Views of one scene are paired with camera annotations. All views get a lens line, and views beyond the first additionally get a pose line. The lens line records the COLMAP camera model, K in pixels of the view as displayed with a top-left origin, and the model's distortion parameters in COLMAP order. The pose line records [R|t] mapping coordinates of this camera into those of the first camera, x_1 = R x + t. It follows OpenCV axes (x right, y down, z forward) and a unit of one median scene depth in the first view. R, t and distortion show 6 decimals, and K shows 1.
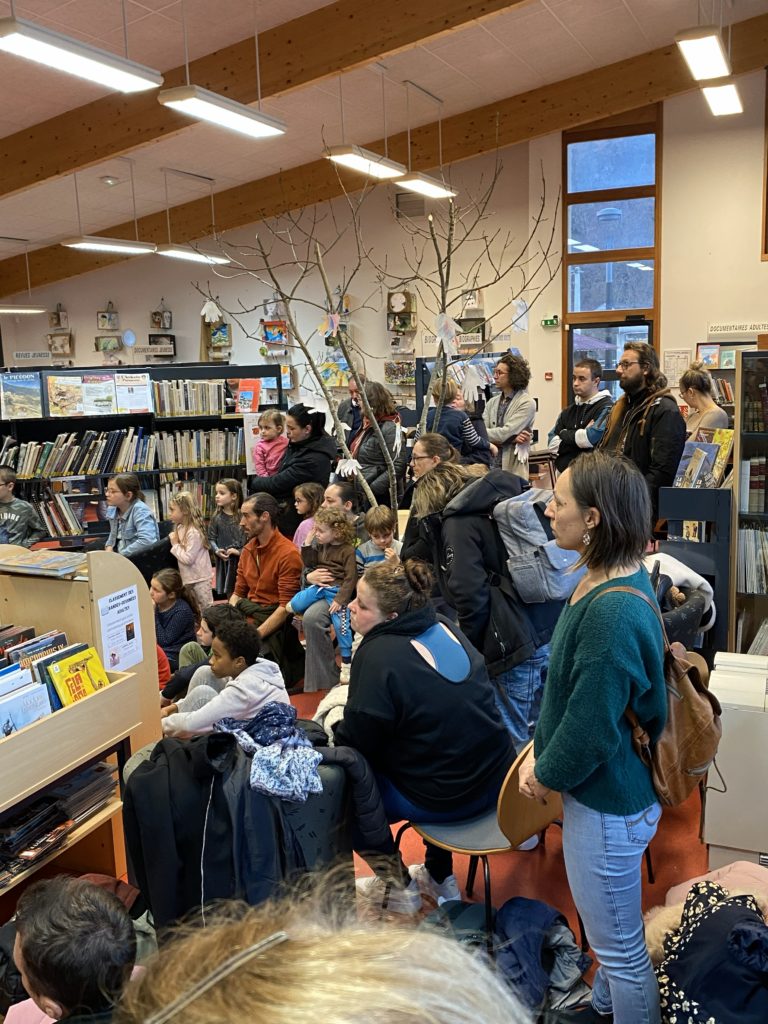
lens RADIAL K [[943.8, 0, 384.0], [0, 943.8, 512.0], [0, 0, 1]] dist [0.175925, -0.490150]
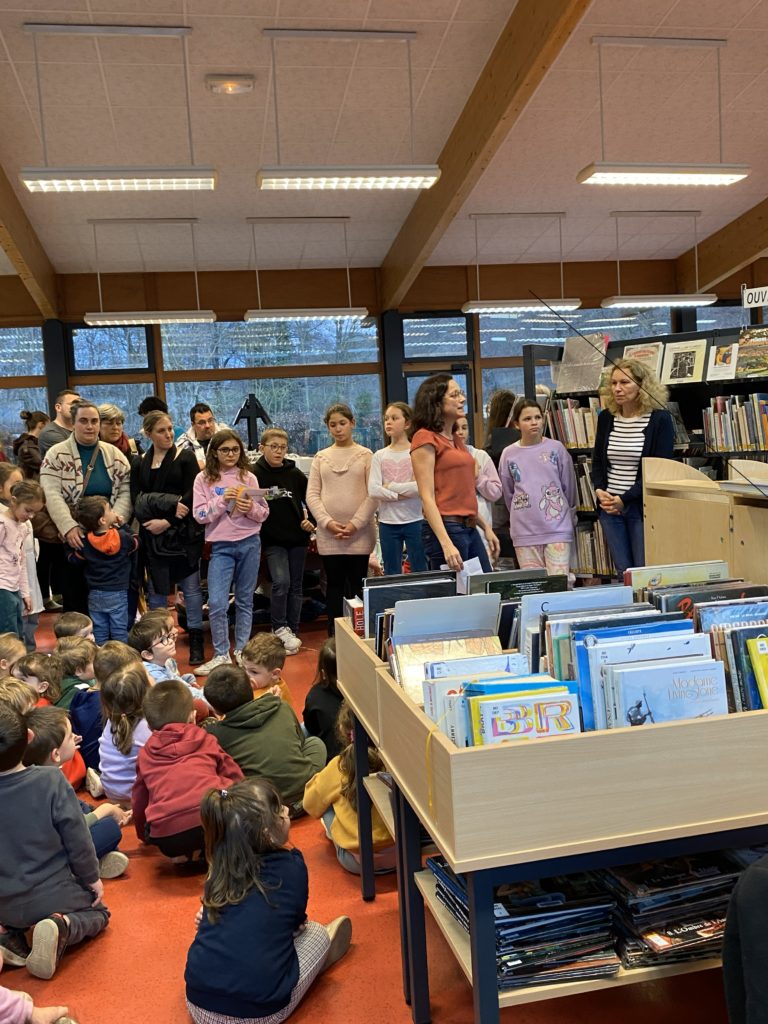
lens RADIAL K [[943.8, 0, 384.0], [0, 943.8, 512.0], [0, 0, 1]] dist [0.175925, -0.490150]
pose [[0.586477, 0.066263, -0.807251, -0.005863], [-0.101021, 0.994850, 0.008268, 0.051272], [0.803641, 0.076700, 0.590151, 0.237694]]
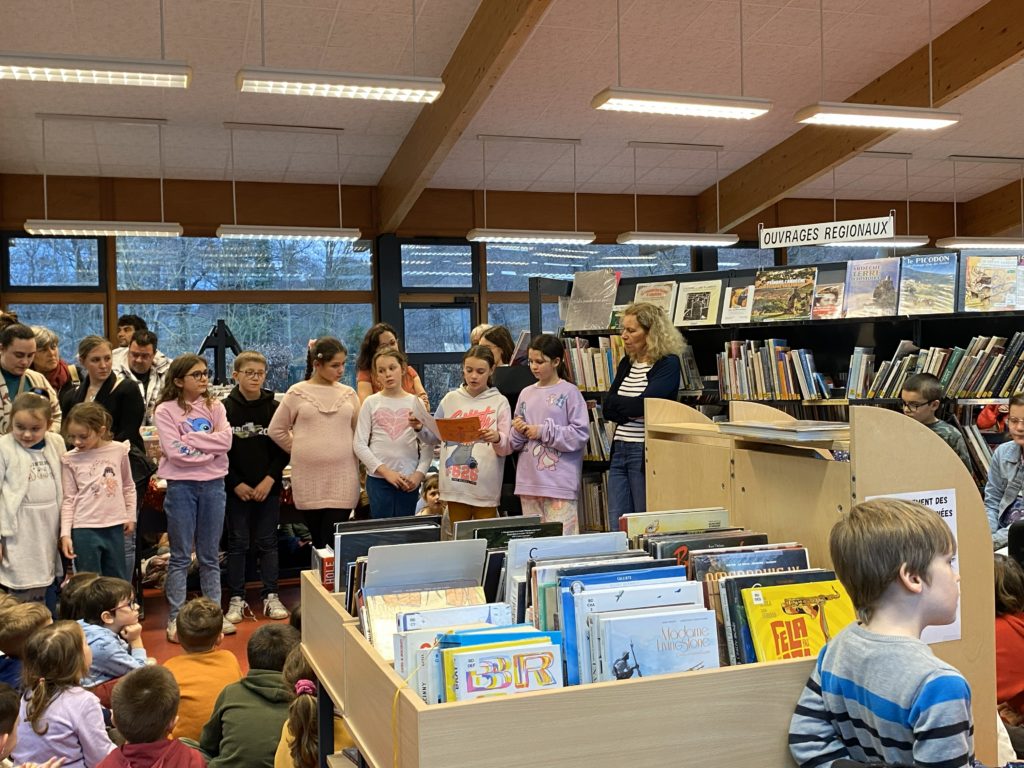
lens RADIAL K [[1075.7, 0, 512.0], [0, 1075.7, 384.0], [0, 0, 1]] dist [0.148714, -0.409379]
pose [[0.681521, 0.025765, -0.731345, 0.007293], [-0.123485, 0.989098, -0.080227, 0.056459], [0.721305, 0.144986, 0.677273, 0.235458]]
